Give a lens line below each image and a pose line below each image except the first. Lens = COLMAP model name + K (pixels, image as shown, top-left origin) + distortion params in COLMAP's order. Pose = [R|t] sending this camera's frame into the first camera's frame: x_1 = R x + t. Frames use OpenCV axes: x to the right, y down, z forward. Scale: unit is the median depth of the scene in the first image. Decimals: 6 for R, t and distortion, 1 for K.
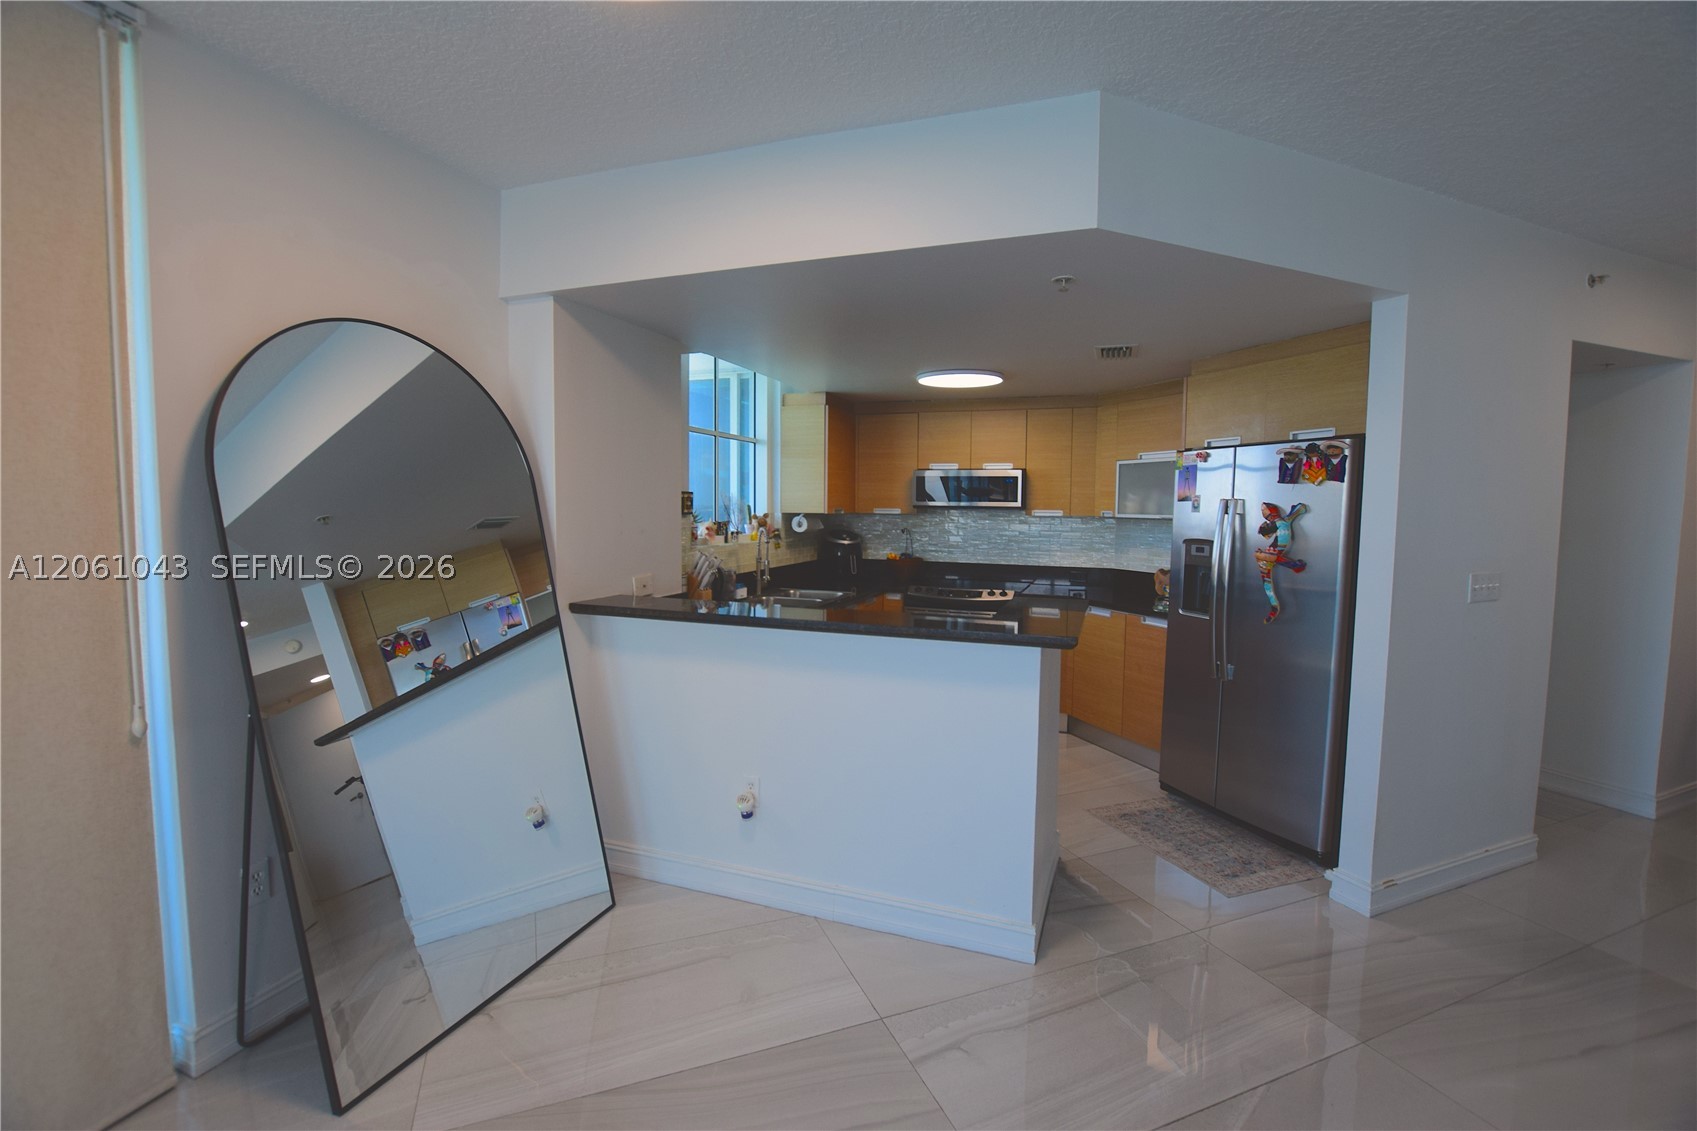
lens RADIAL K [[750.0, 0, 848.5], [0, 750.0, 565.5], [0, 0, 1]] dist [-0.002908, -0.000489]
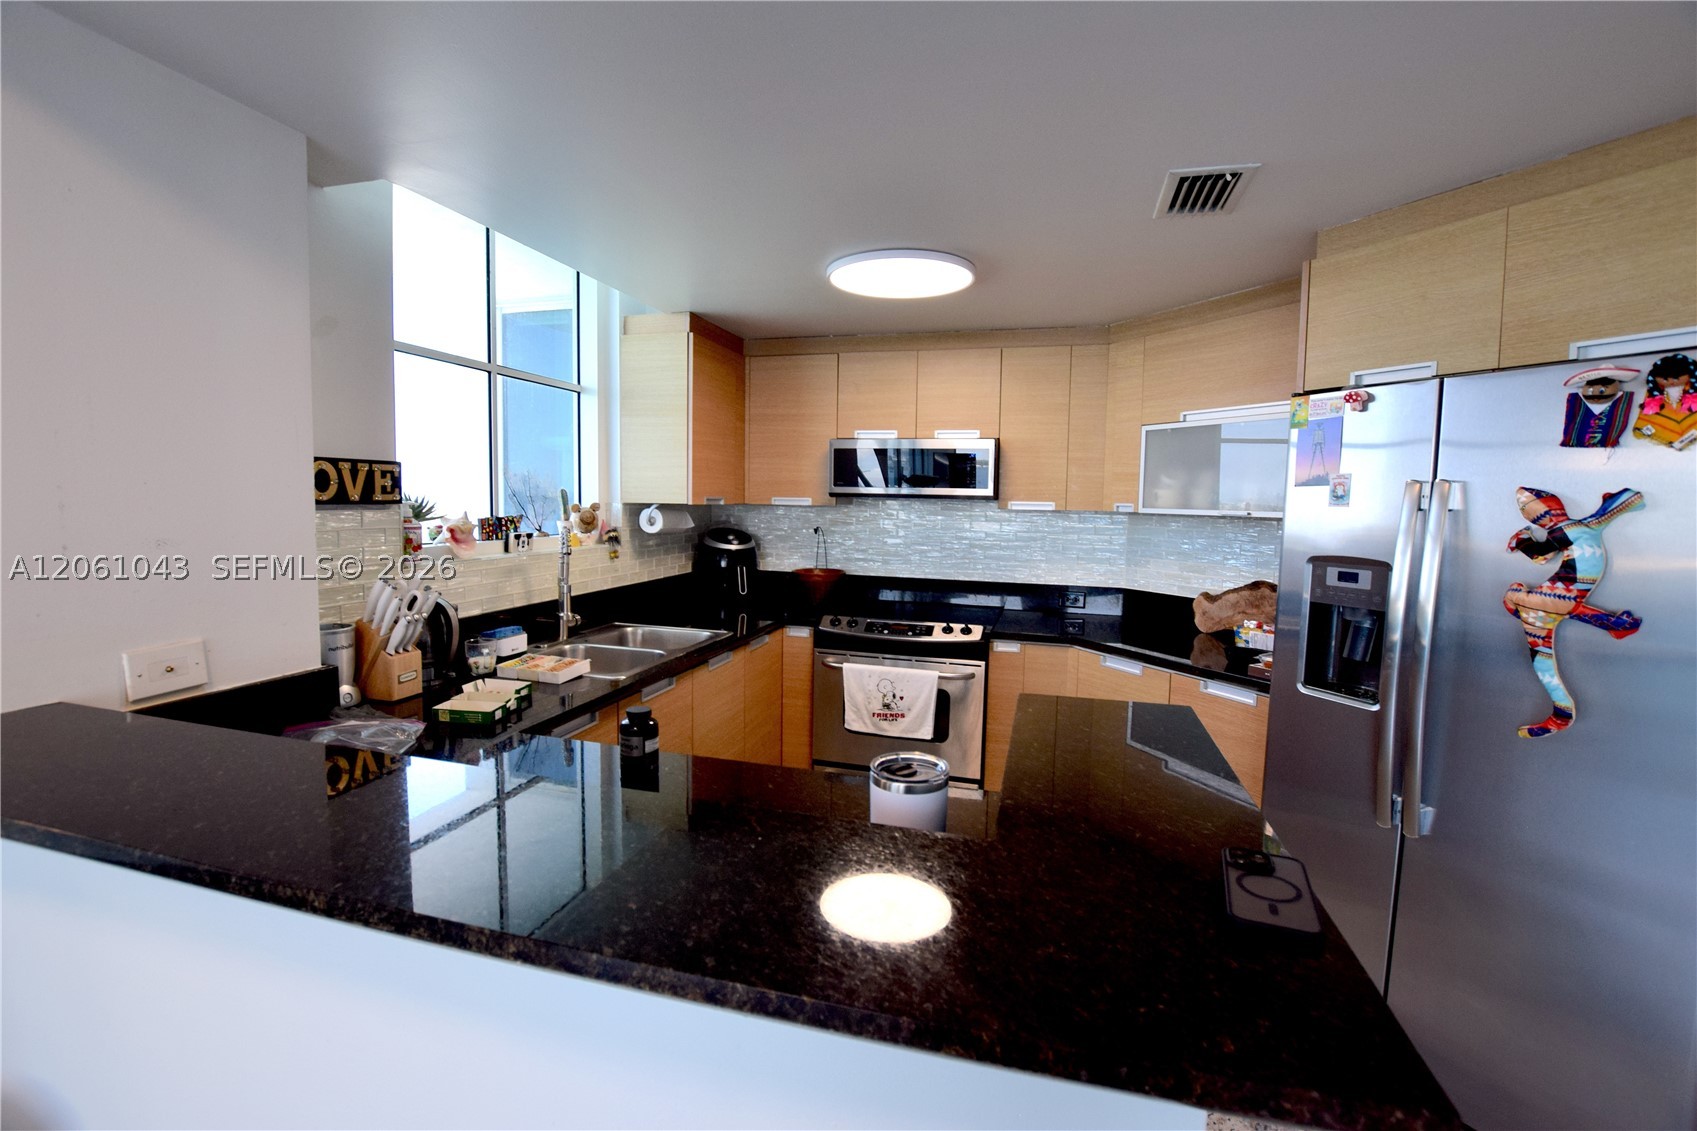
lens RADIAL K [[750.0, 0, 848.5], [0, 750.0, 565.5], [0, 0, 1]] dist [-0.002908, -0.000489]
pose [[0.996883, 0.000524, 0.078895, 0.053700], [-0.001429, 0.999934, 0.011414, -0.025043], [-0.078884, -0.011491, 0.996818, 0.358999]]
